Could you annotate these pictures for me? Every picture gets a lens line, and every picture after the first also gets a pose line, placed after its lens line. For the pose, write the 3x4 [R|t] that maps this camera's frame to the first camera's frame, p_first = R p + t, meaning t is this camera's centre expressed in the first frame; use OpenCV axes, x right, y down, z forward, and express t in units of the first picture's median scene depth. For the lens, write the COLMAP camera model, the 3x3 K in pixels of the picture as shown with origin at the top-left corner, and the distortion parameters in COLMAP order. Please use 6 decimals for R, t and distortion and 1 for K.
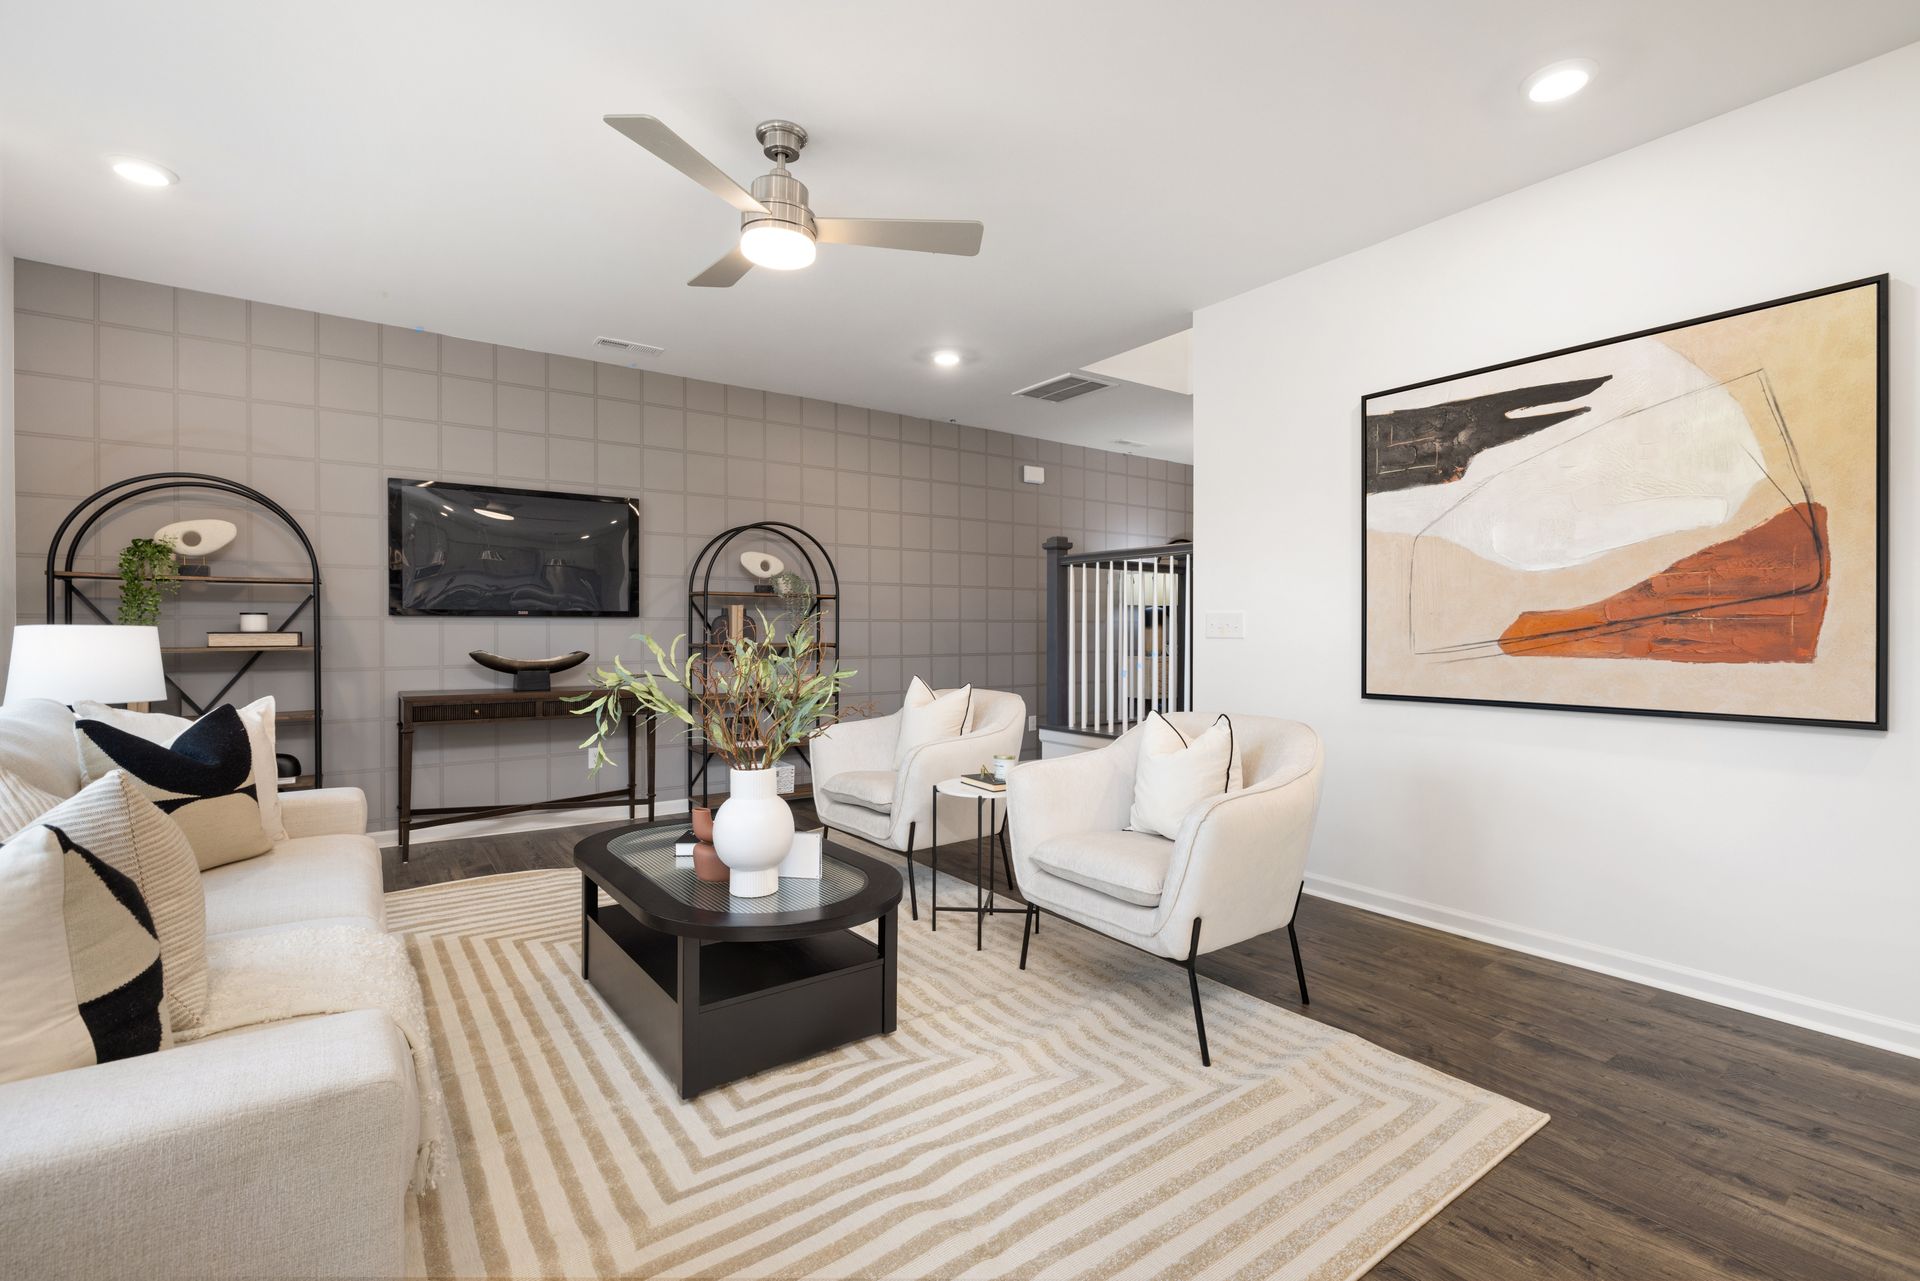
lens RADIAL K [[867.3, 0, 961.1], [0, 867.3, 638.6], [0, 0, 1]] dist [-0.007851, 0.001675]
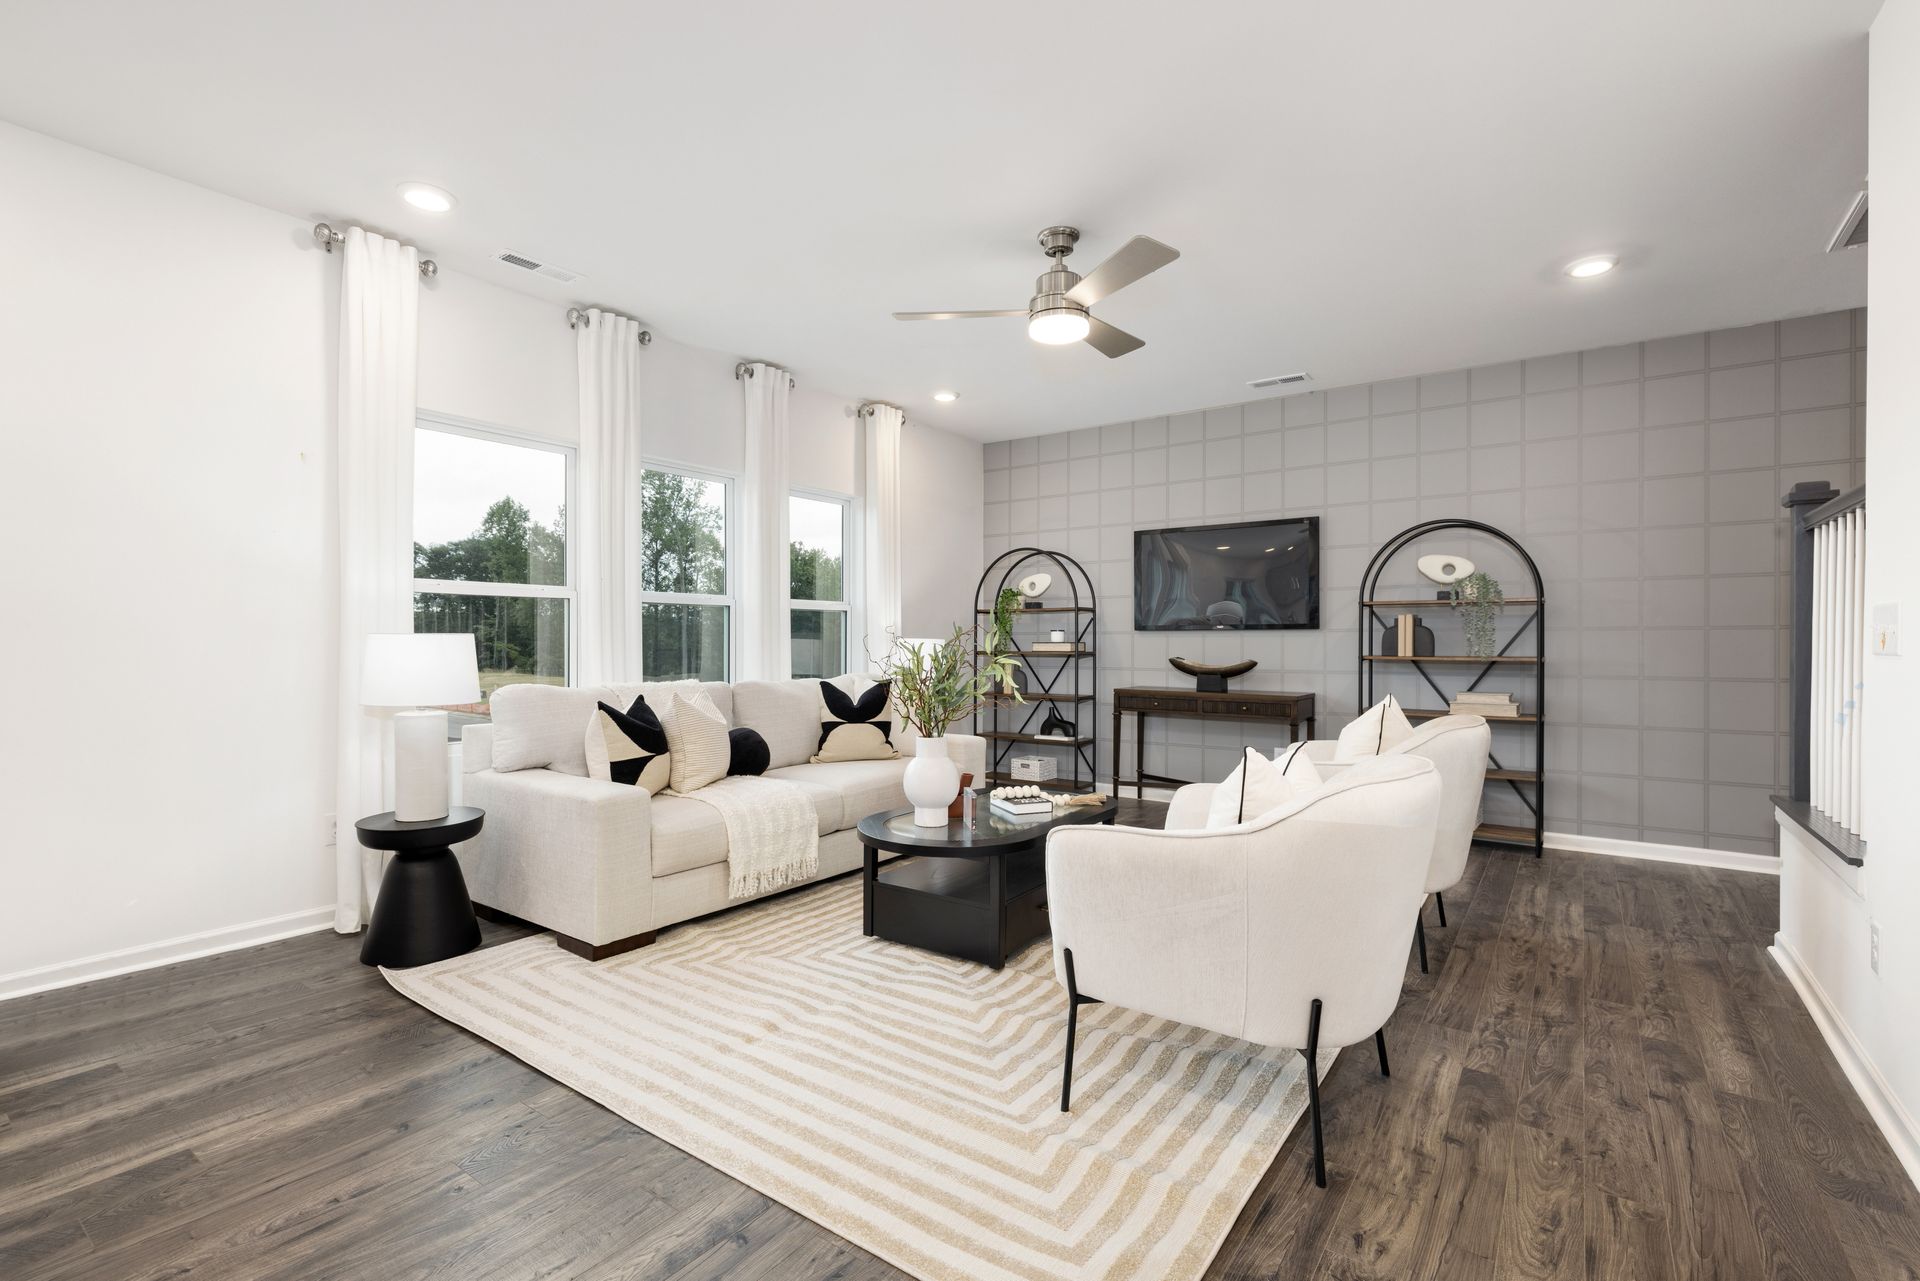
lens RADIAL K [[867.3, 0, 962.4], [0, 867.3, 638.1], [0, 0, 1]] dist [-0.007851, 0.001675]
pose [[0.314482, -0.006455, -0.949241, 0.767419], [-0.010672, 0.999890, -0.010335, 0.002971], [0.949203, 0.013381, 0.314379, 0.411231]]
